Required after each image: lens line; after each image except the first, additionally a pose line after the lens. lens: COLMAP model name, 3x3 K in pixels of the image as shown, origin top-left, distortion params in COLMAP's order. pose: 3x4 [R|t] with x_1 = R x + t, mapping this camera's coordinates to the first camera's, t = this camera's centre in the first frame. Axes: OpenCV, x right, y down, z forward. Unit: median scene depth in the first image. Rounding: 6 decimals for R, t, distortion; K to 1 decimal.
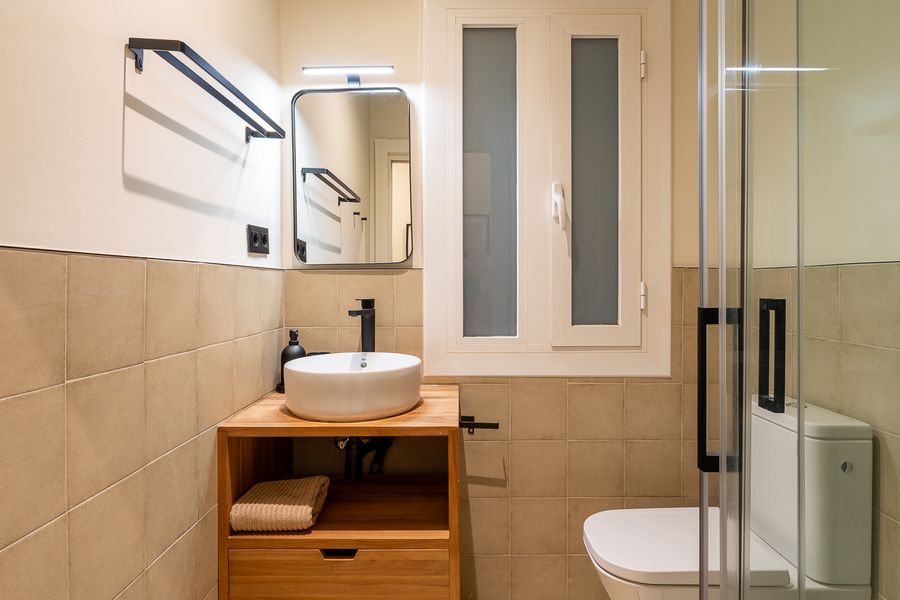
lens RADIAL K [[521.6, 0, 450.0], [0, 521.6, 300.0], [0, 0, 1]] dist [-0.002481, -0.000941]
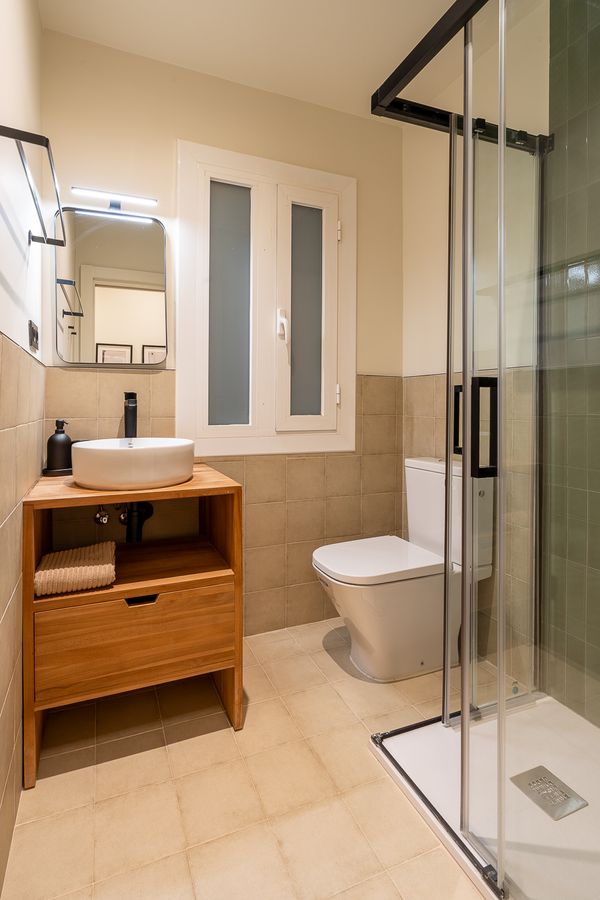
lens RADIAL K [[408.3, 0, 301.0], [0, 408.3, 404.4], [0, 0, 1]] dist [-0.000023, -0.000015]
pose [[0.934821, 0.003248, 0.355106, -0.130350], [-0.001289, 0.999983, -0.005752, 0.029171], [-0.355118, 0.004919, 0.934809, 0.000674]]
